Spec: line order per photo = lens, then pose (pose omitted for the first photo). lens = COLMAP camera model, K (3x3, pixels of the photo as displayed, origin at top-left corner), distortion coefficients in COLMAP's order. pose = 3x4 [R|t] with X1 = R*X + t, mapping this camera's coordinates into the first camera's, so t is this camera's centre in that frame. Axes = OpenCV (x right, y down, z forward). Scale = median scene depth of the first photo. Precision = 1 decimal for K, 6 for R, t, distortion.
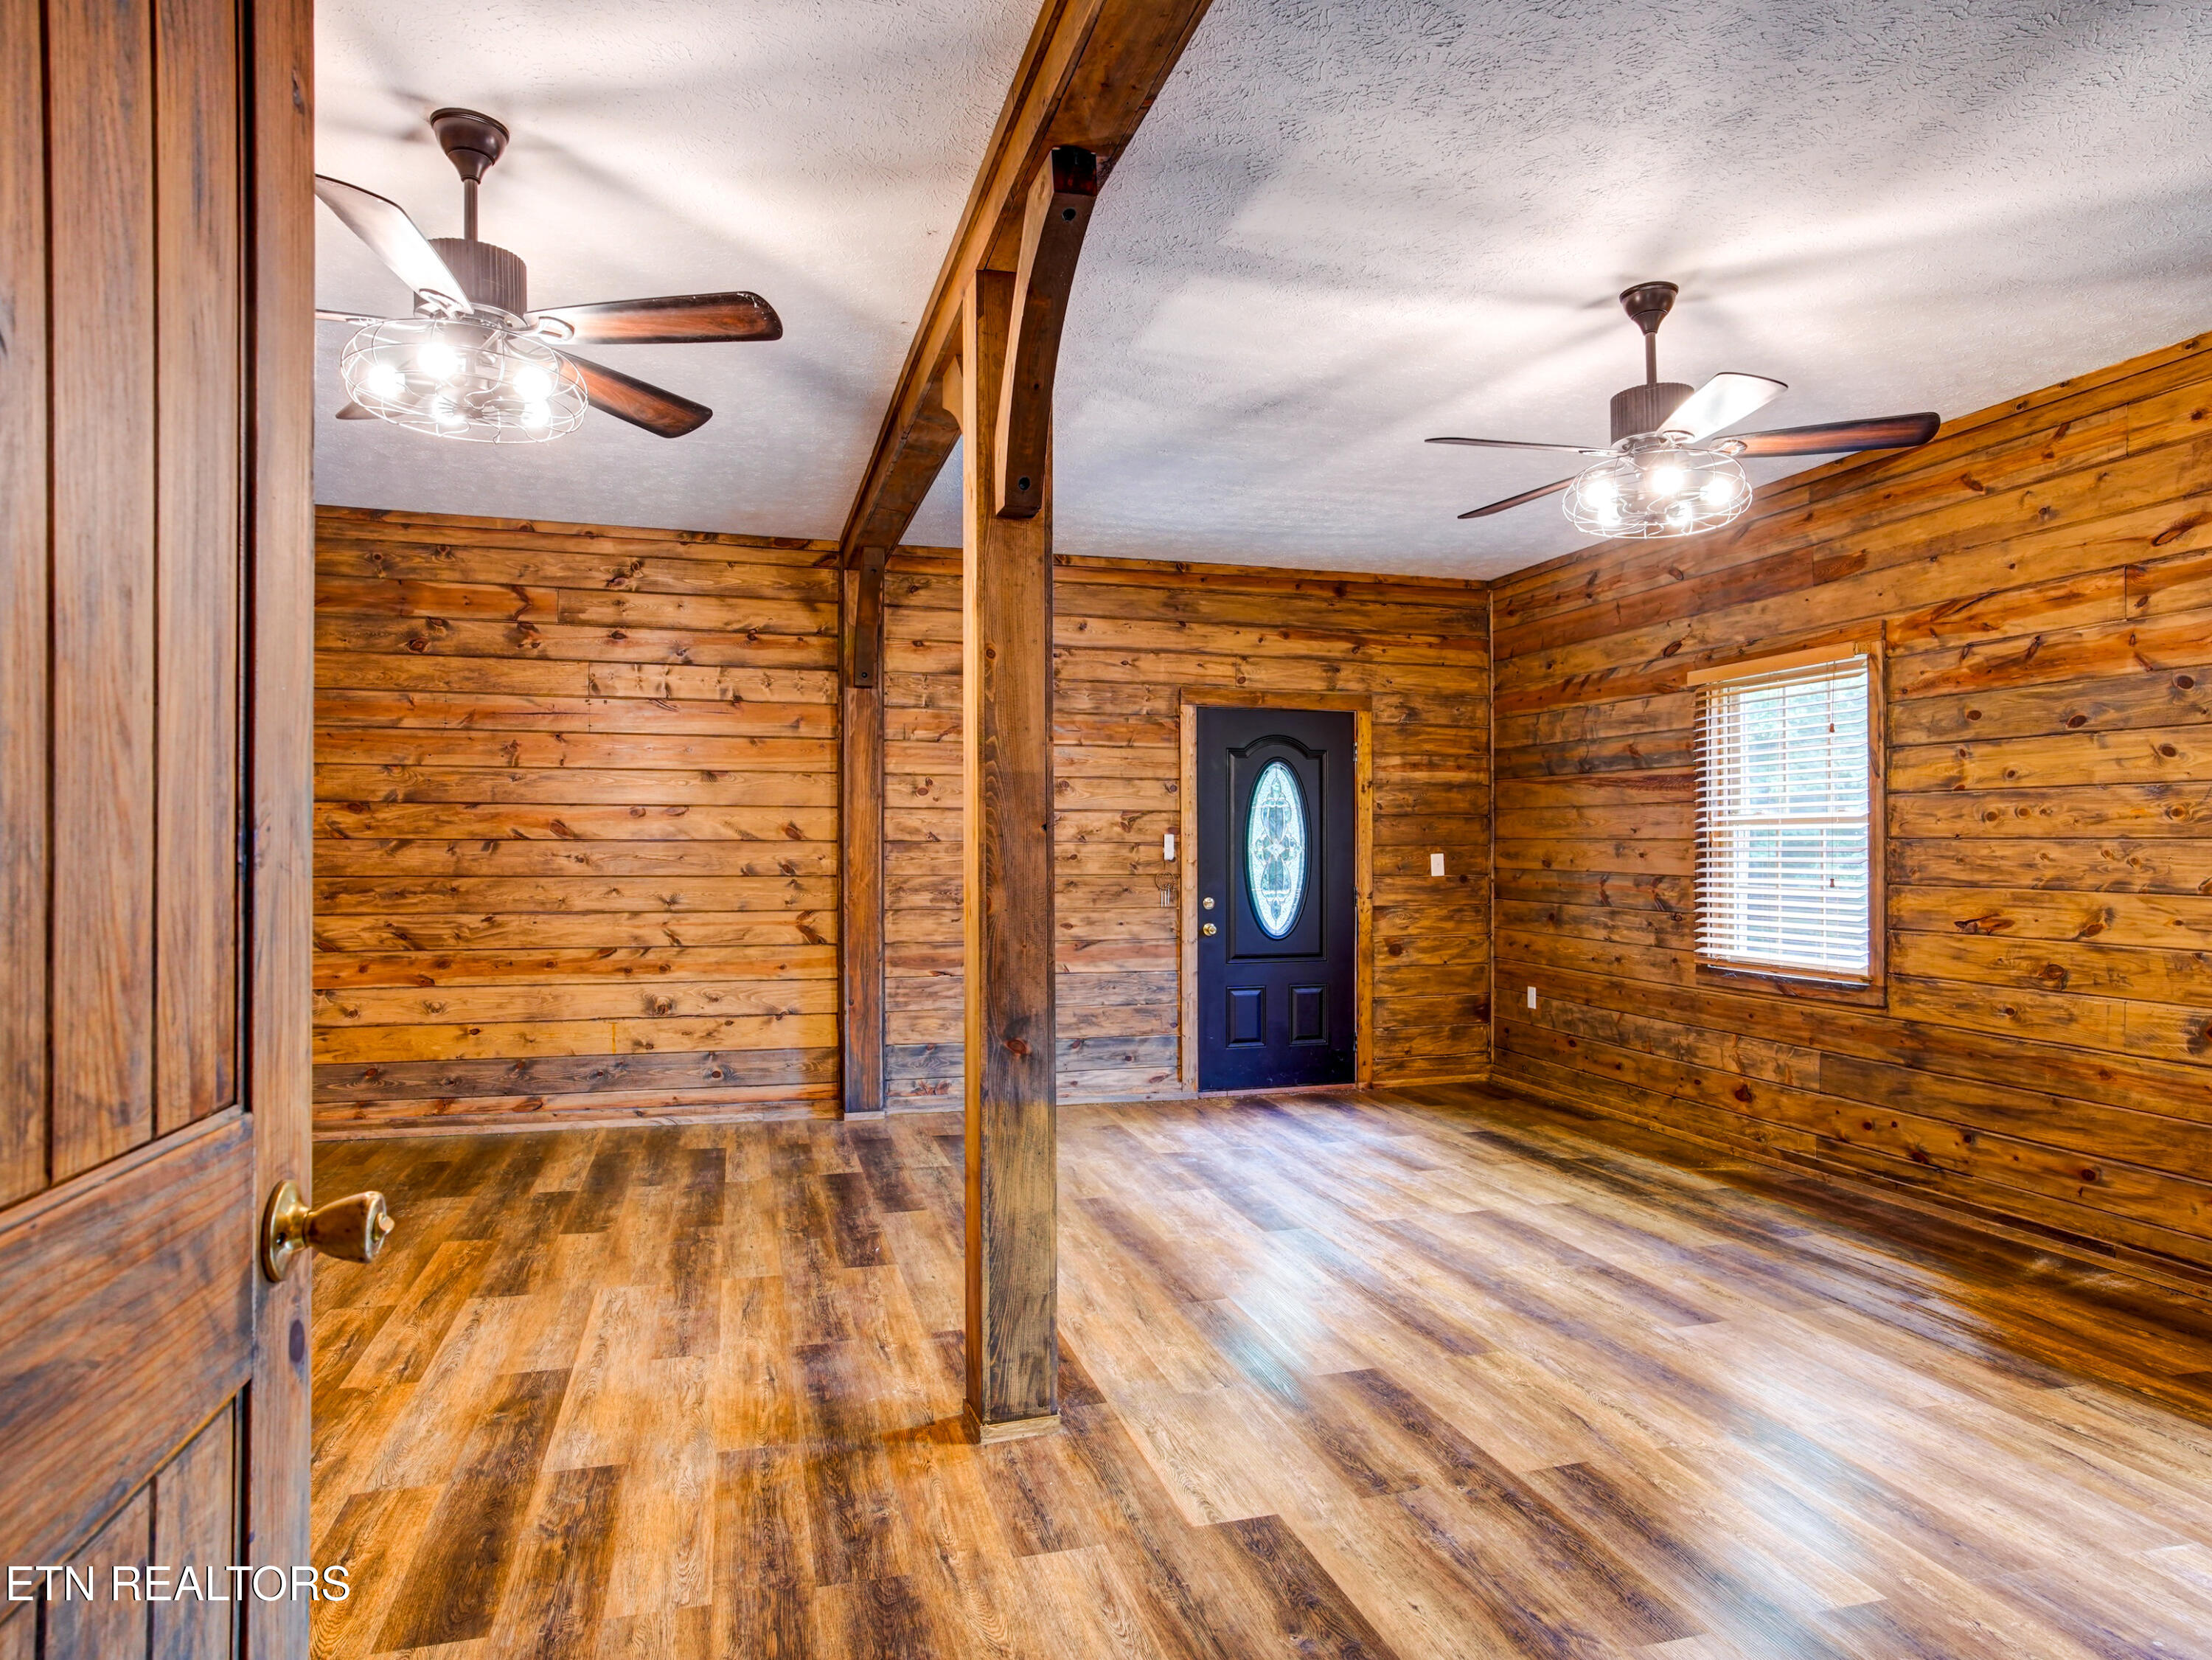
lens RADIAL K [[1352.5, 0, 1120.1], [0, 1352.5, 832.5], [0, 0, 1]] dist [-0.022643, 0.013709]
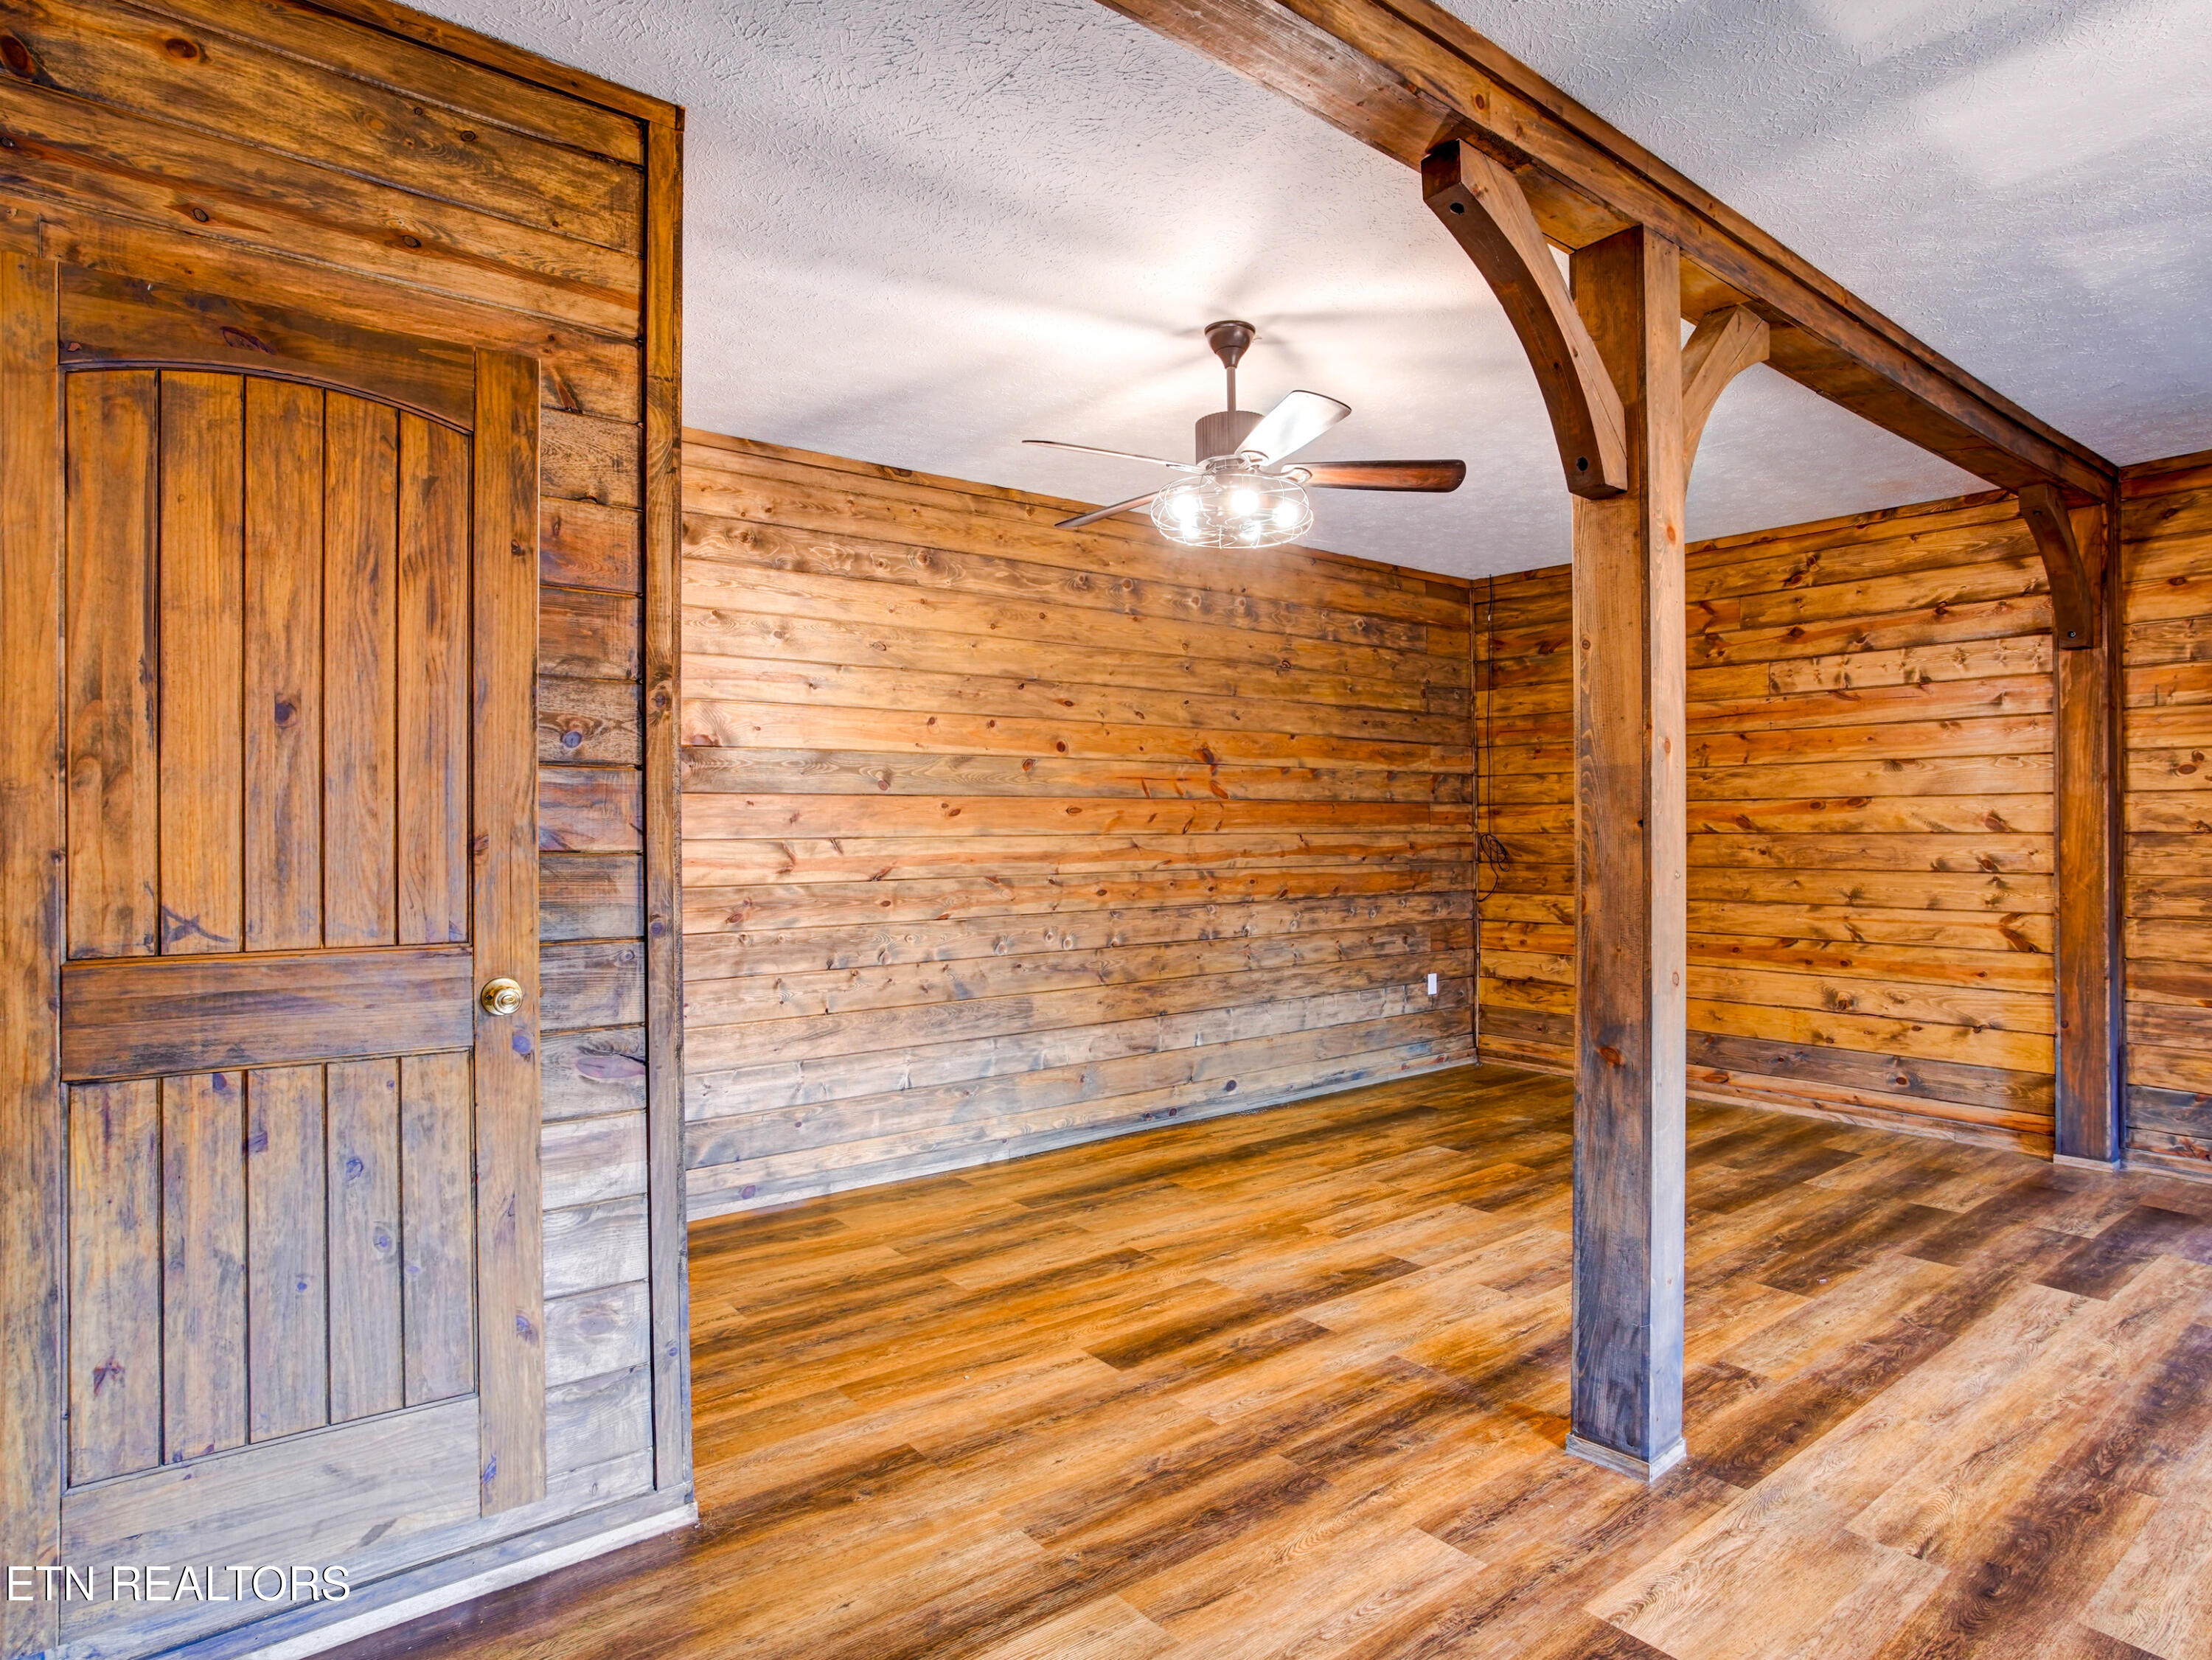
lens RADIAL K [[1238.2, 0, 1108.9], [0, 1238.2, 829.7], [0, 0, 1]] dist [-0.060171, 0.035131]
pose [[0.377552, -0.006509, -0.925965, 0.280209], [0.011573, 0.999930, -0.002310, -0.000777], [0.925916, -0.009844, 0.377601, 0.169342]]
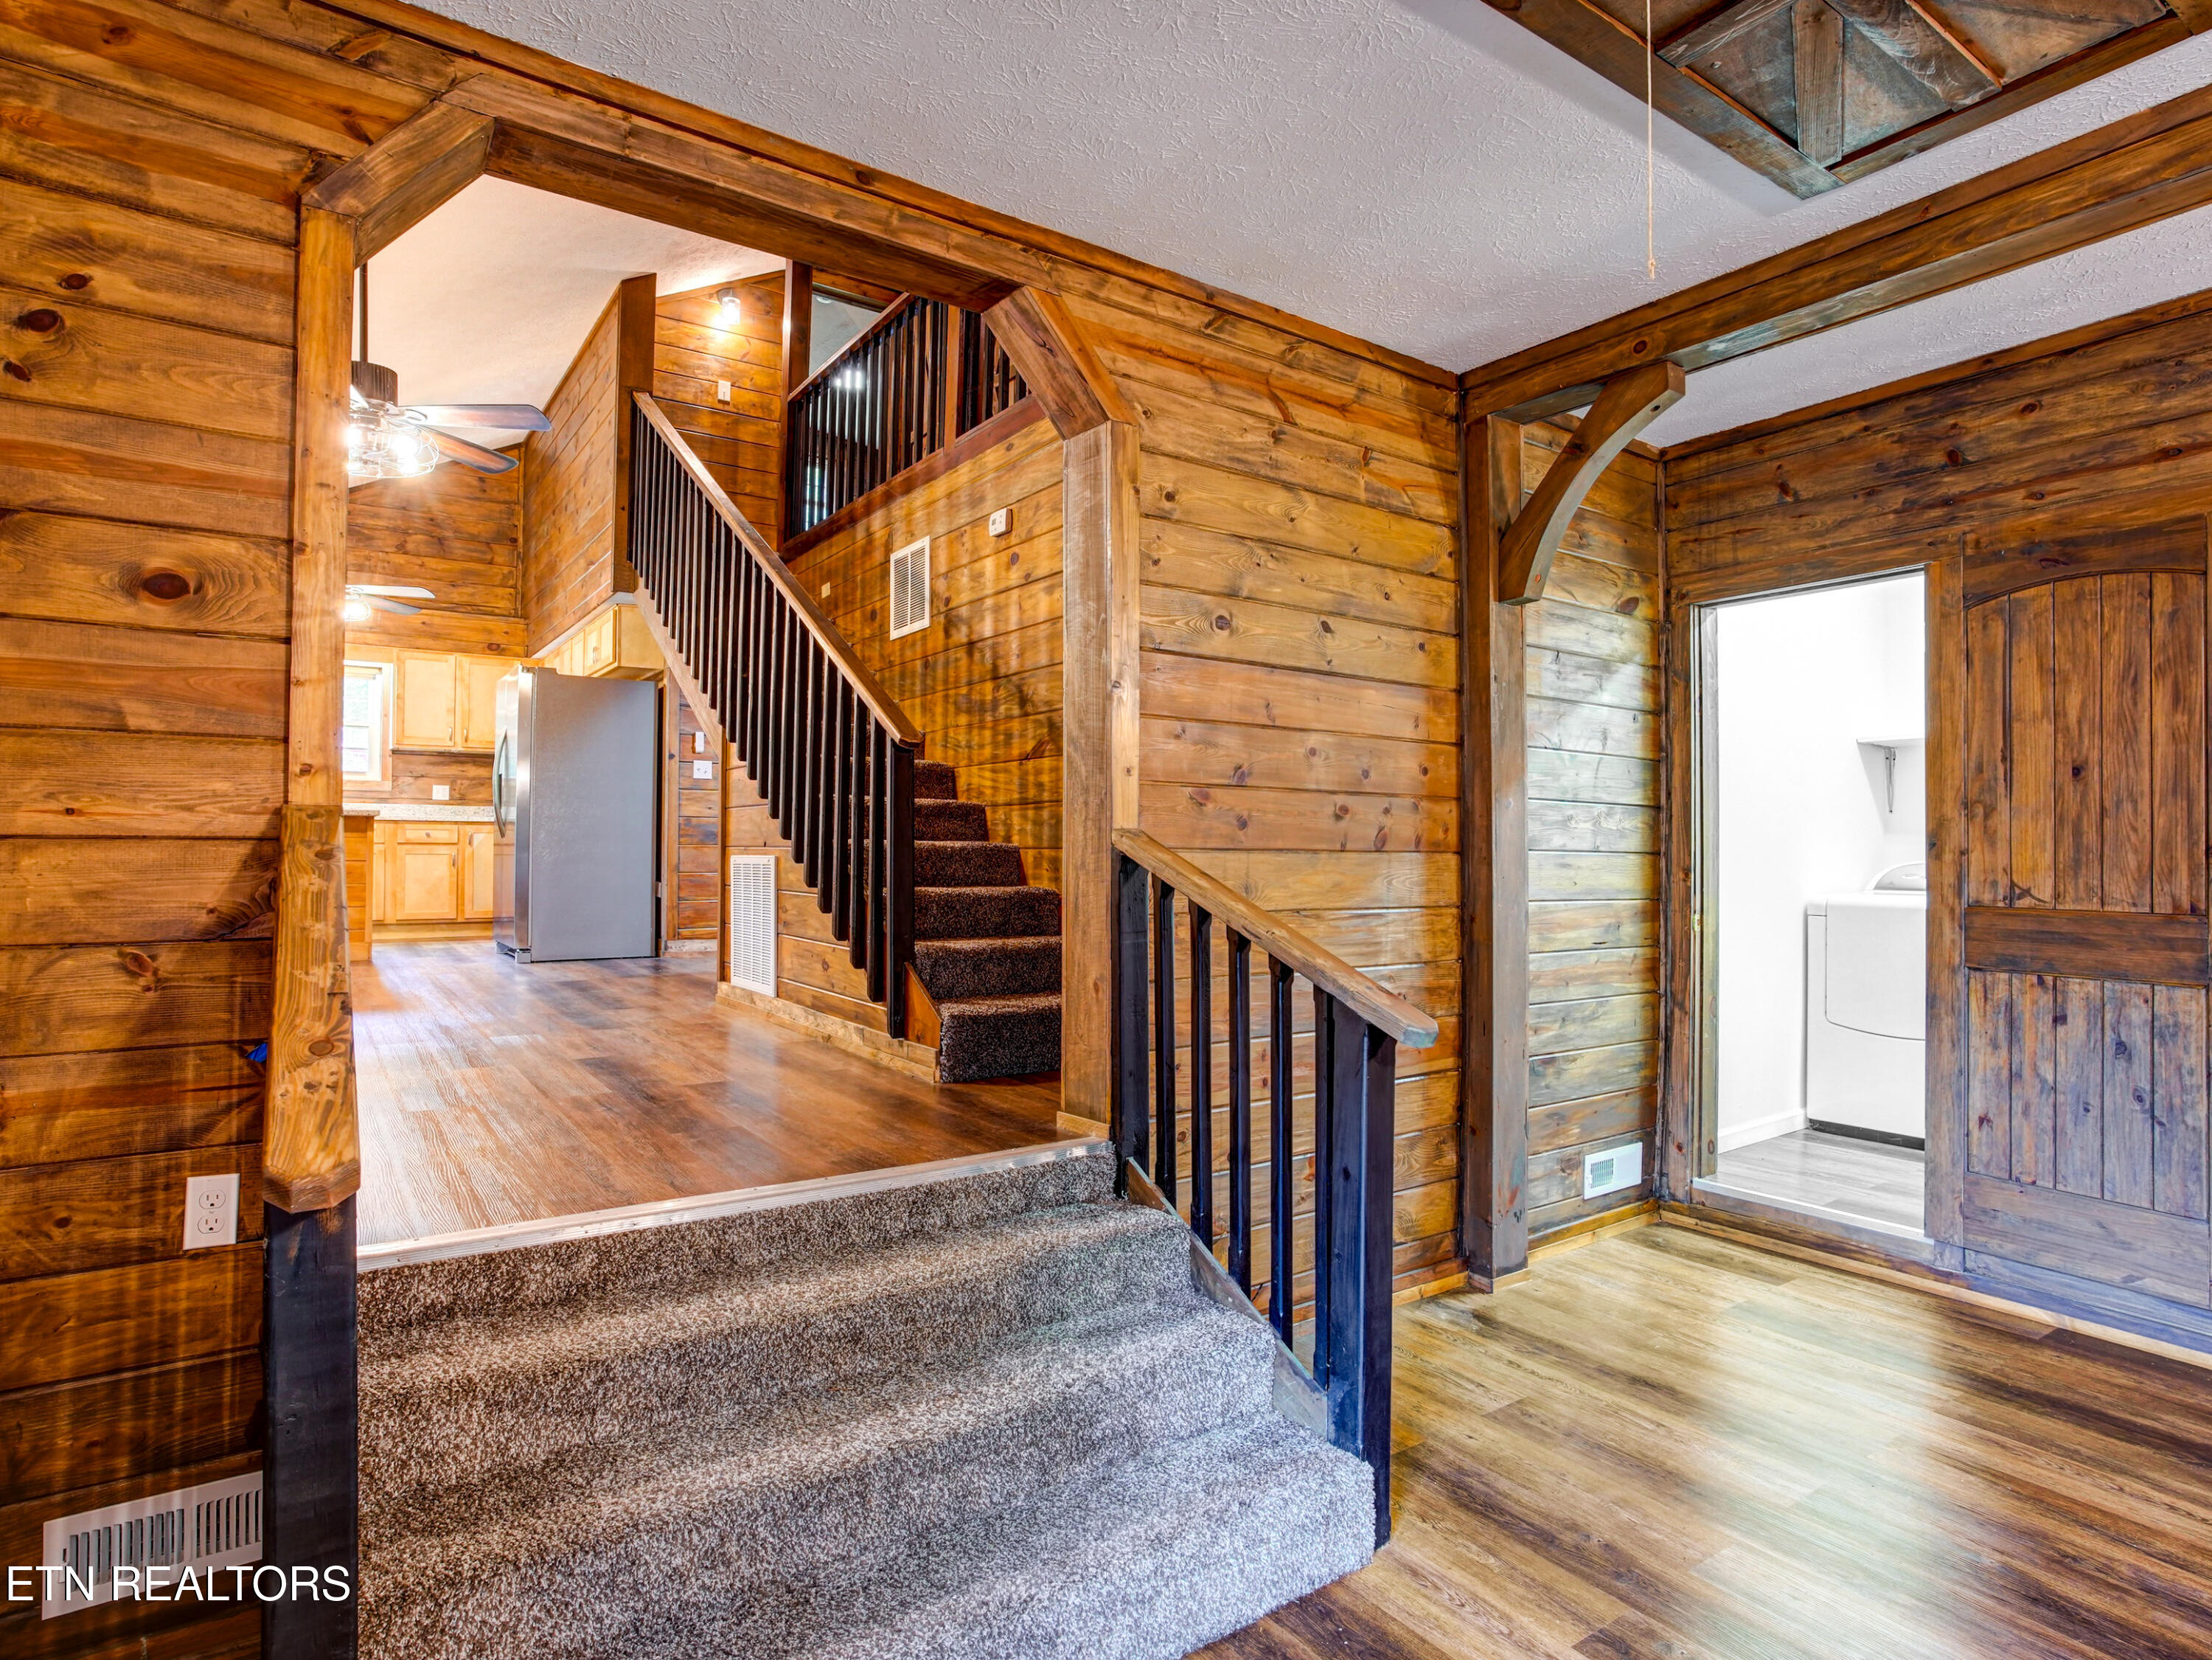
lens RADIAL K [[1207.6, 0, 1113.9], [0, 1207.6, 833.3], [0, 0, 1]] dist [-0.058242, 0.025433]
pose [[-0.948362, -0.005920, -0.317134, 0.473136], [-0.000980, 0.999876, -0.015735, 0.001502], [0.317188, -0.014612, -0.948250, 0.438864]]
